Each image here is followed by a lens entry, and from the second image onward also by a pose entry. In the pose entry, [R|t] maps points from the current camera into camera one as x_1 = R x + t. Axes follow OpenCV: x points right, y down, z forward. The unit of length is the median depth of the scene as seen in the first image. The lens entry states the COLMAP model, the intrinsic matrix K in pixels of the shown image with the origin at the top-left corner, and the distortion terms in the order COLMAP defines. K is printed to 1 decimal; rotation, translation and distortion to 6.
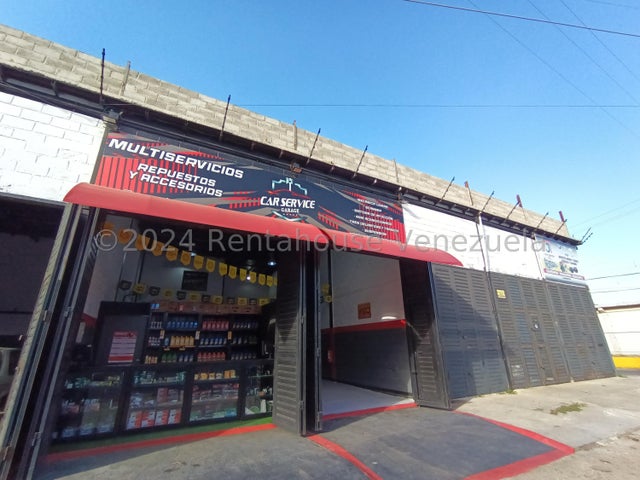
lens RADIAL K [[294.4, 0, 319.3], [0, 294.4, 241.6], [0, 0, 1]] dist [-0.007554, 0.003534]
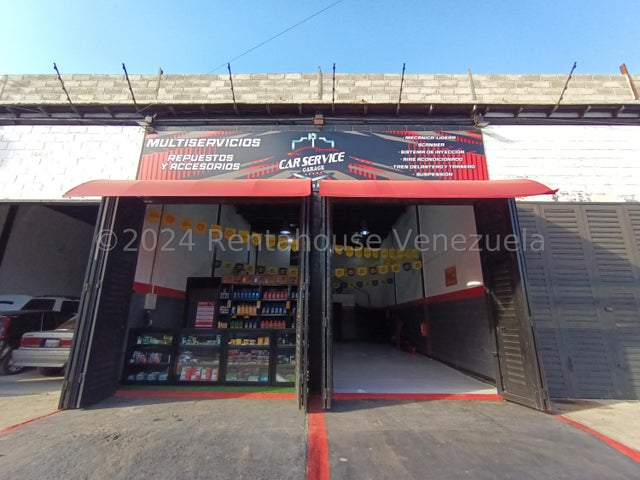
lens RADIAL K [[294.4, 0, 318.1], [0, 294.4, 241.2], [0, 0, 1]] dist [-0.007554, 0.003534]
pose [[0.873632, -0.101598, -0.475862, 0.319707], [0.141719, 0.988689, 0.049093, 0.070619], [0.465492, -0.110328, 0.878149, 0.192144]]
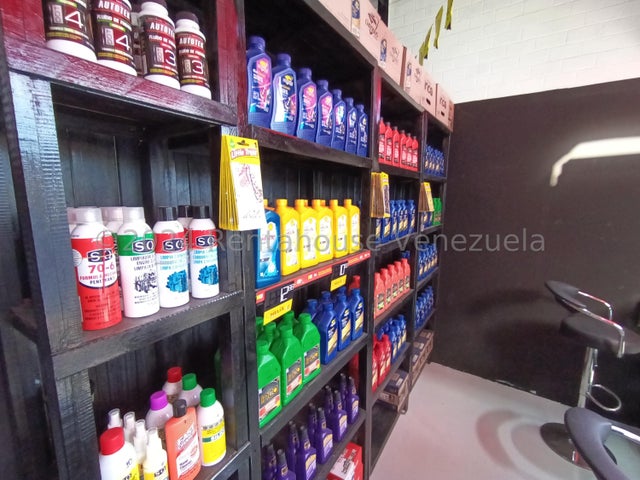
lens RADIAL K [[294.4, 0, 316.7], [0, 294.4, 239.9], [0, 0, 1]] dist [-0.007554, 0.003534]
pose [[0.885465, -0.052443, 0.461737, -0.548808], [-0.165961, 0.892401, 0.419615, 0.287646], [-0.434061, -0.448185, 0.781487, 0.903079]]
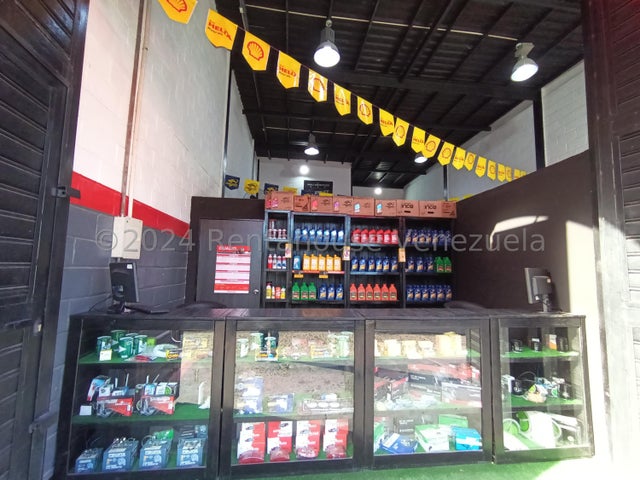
lens RADIAL K [[294.4, 0, 320.5], [0, 294.4, 241.8], [0, 0, 1]] dist [-0.007554, 0.003534]
pose [[0.933882, 0.002646, -0.357572, -0.272402], [0.084127, 0.970278, 0.226898, 0.174607], [0.347544, -0.241978, 0.905903, 0.507873]]
